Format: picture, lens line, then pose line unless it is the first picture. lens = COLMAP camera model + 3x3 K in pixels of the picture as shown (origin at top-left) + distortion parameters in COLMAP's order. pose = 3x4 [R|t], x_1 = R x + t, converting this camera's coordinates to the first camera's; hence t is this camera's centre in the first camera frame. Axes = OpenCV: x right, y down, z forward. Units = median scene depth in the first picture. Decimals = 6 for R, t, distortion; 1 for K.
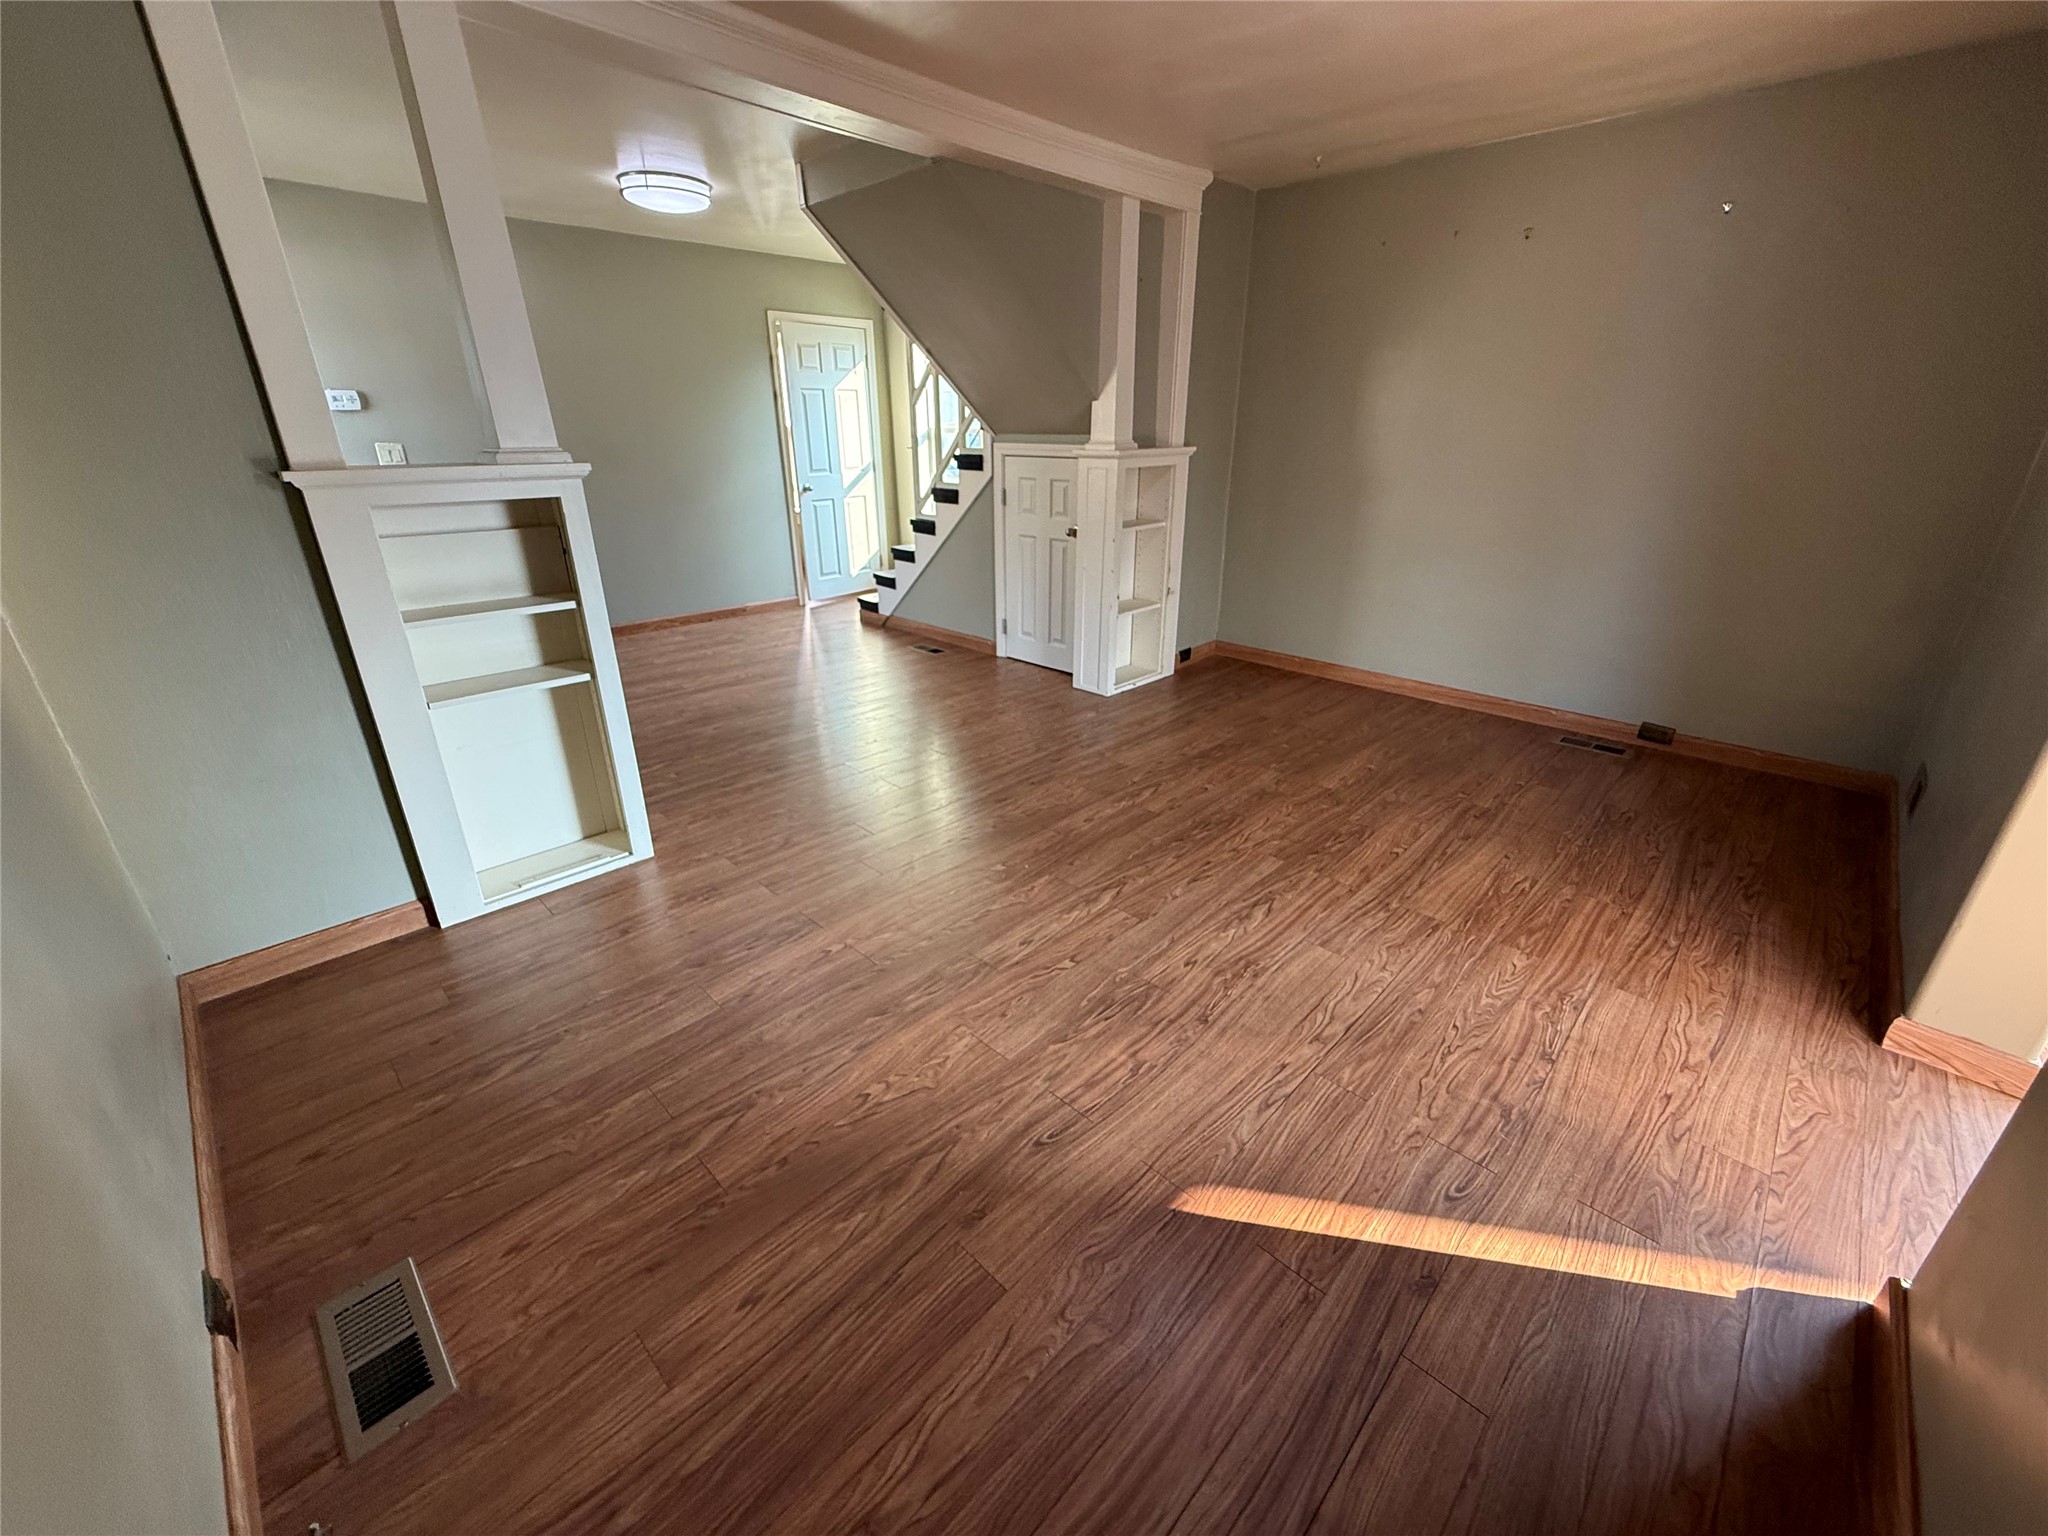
lens RADIAL K [[817.8, 0, 1021.7], [0, 817.8, 766.9], [0, 0, 1]] dist [0.000221, -0.000320]
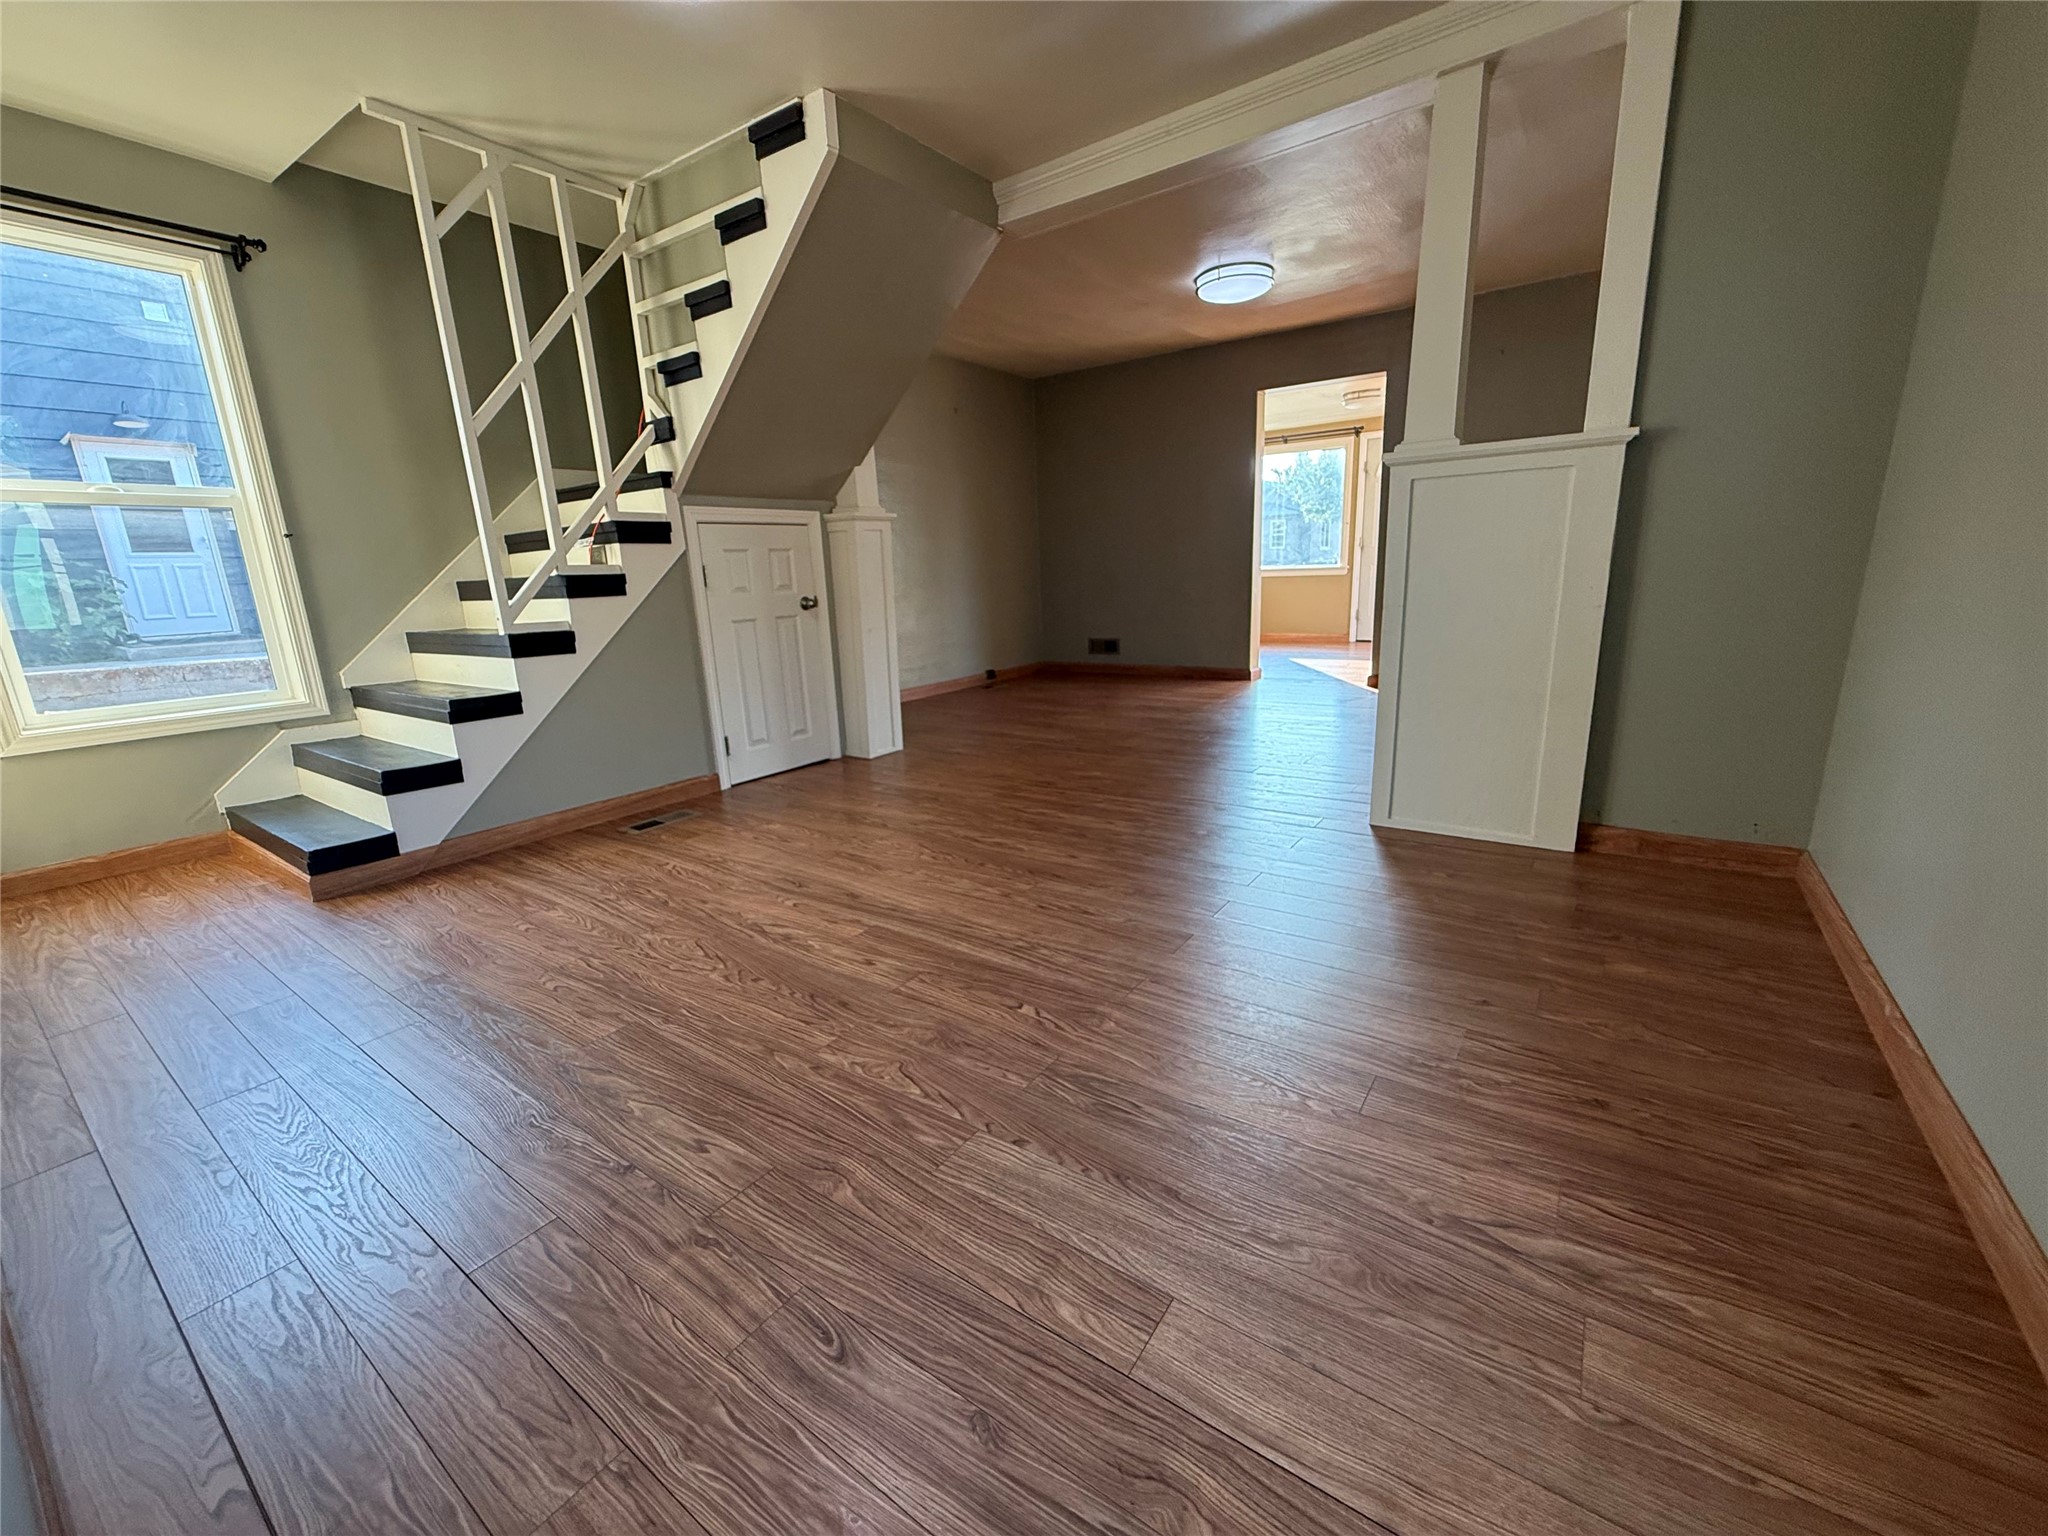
lens RADIAL K [[817.8, 0, 1021.7], [0, 817.8, 766.9], [0, 0, 1]] dist [0.000221, -0.000320]
pose [[-0.160150, -0.229782, 0.959975, -1.725165], [0.418119, 0.865178, 0.276845, -0.549613], [-0.894164, 0.445720, -0.042482, 1.765283]]
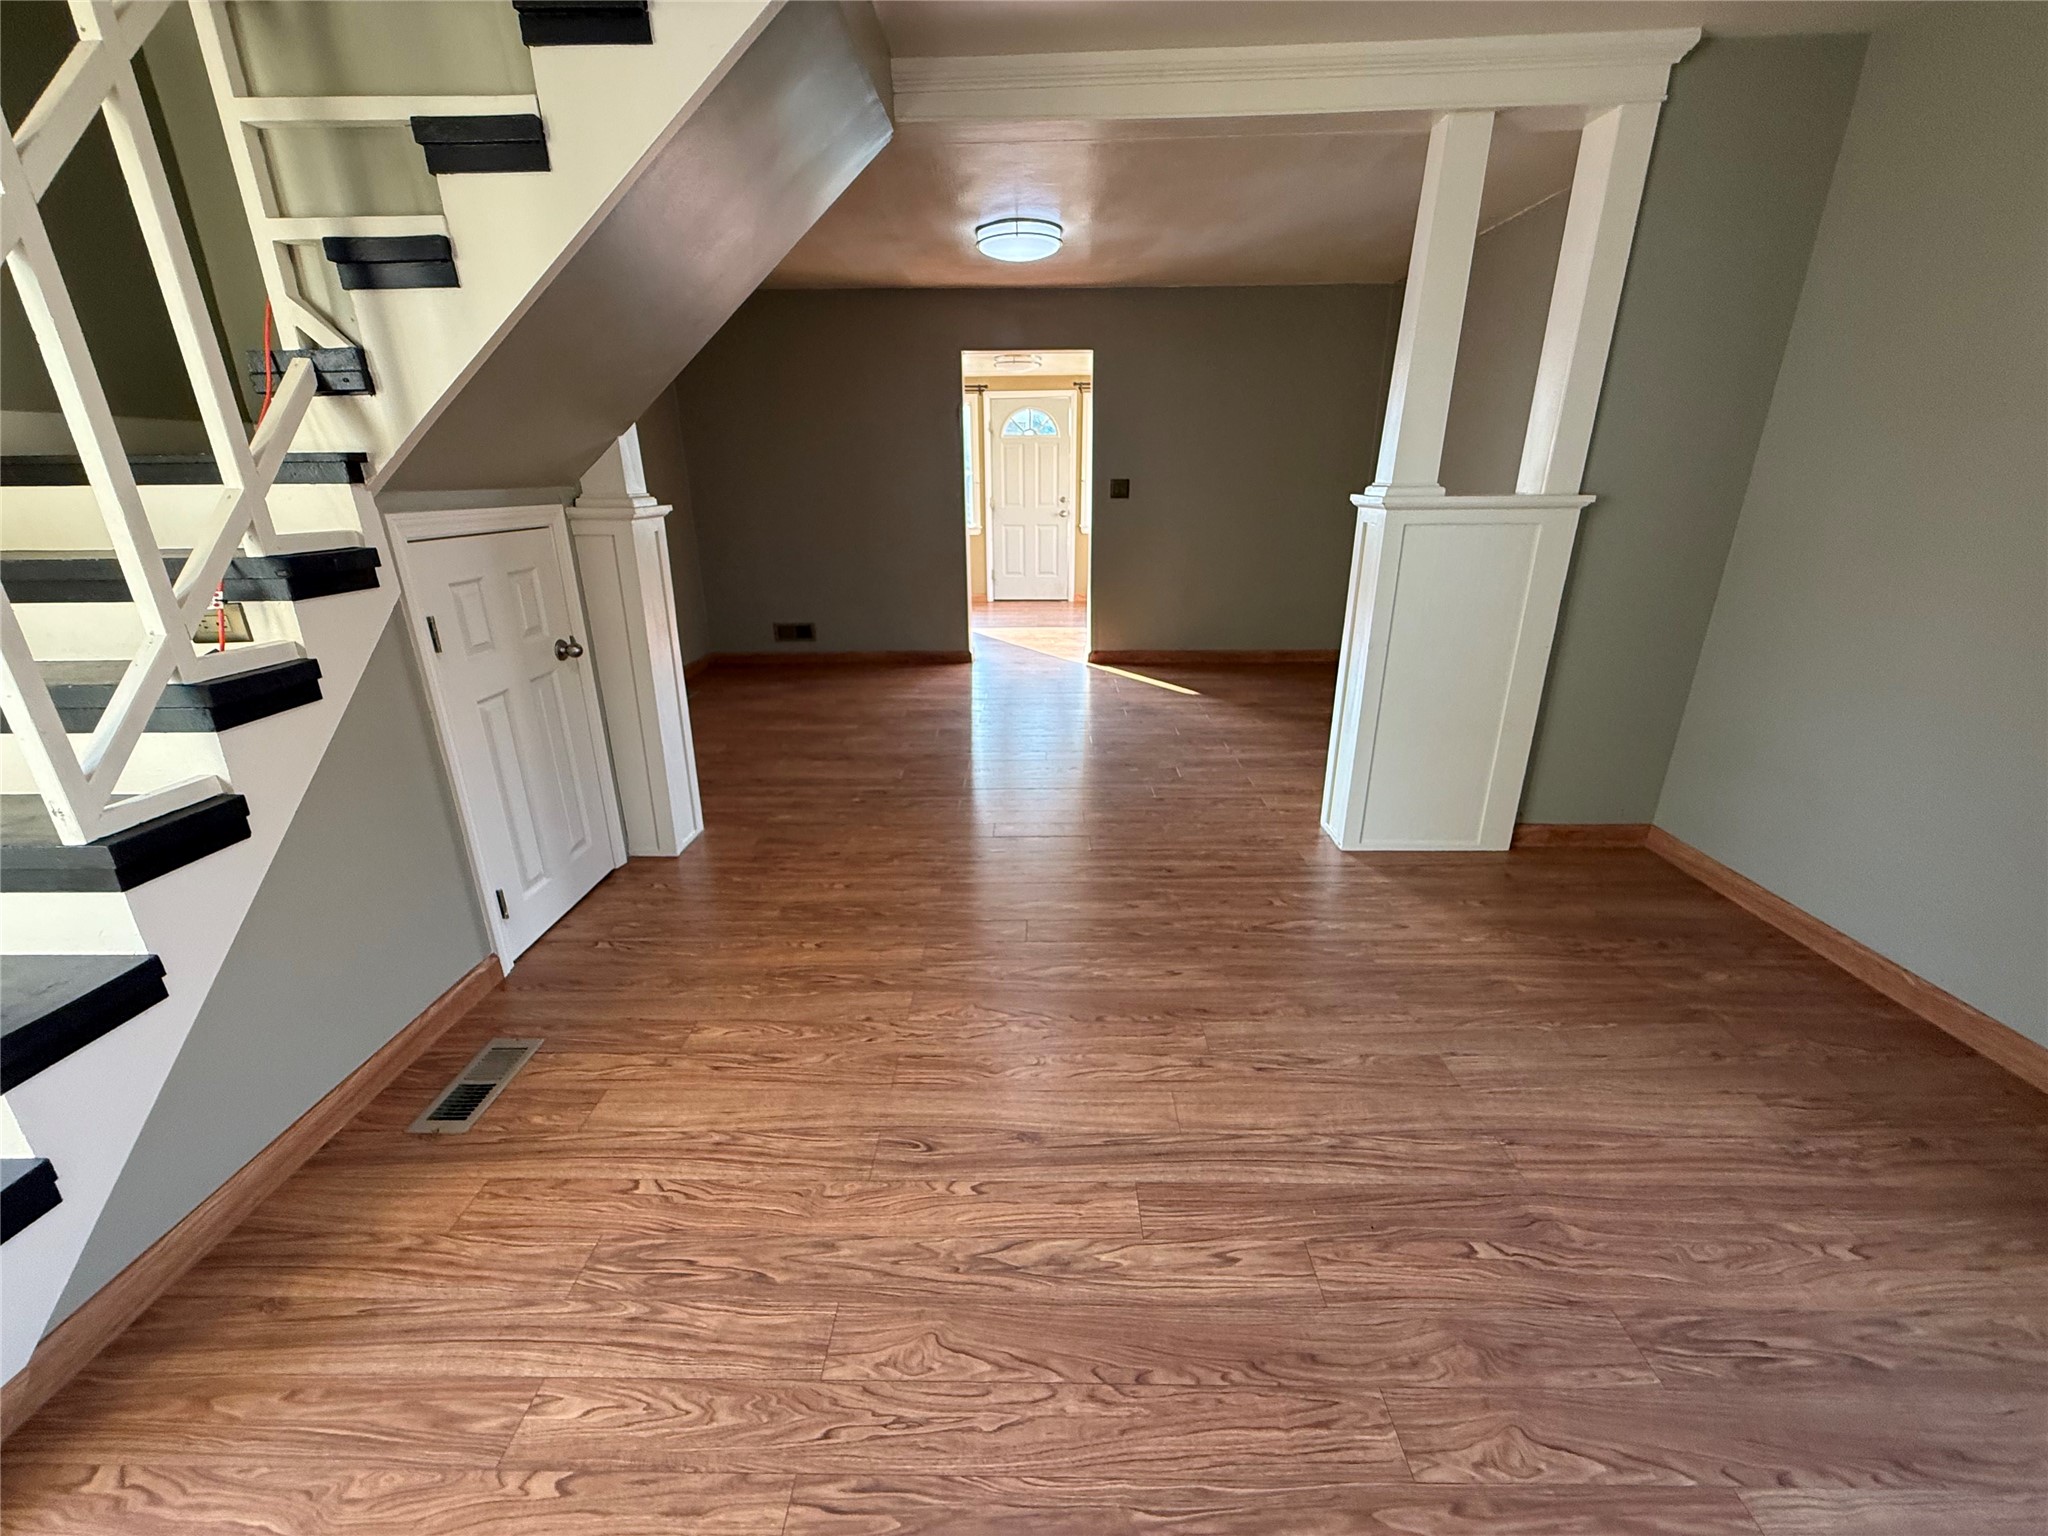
lens RADIAL K [[817.8, 0, 1021.7], [0, 817.8, 766.9], [0, 0, 1]] dist [0.000221, -0.000320]
pose [[-0.689063, -0.239193, 0.684090, -1.129701], [0.287011, 0.776705, 0.560673, -0.888971], [-0.665445, 0.582681, -0.466547, 2.149625]]
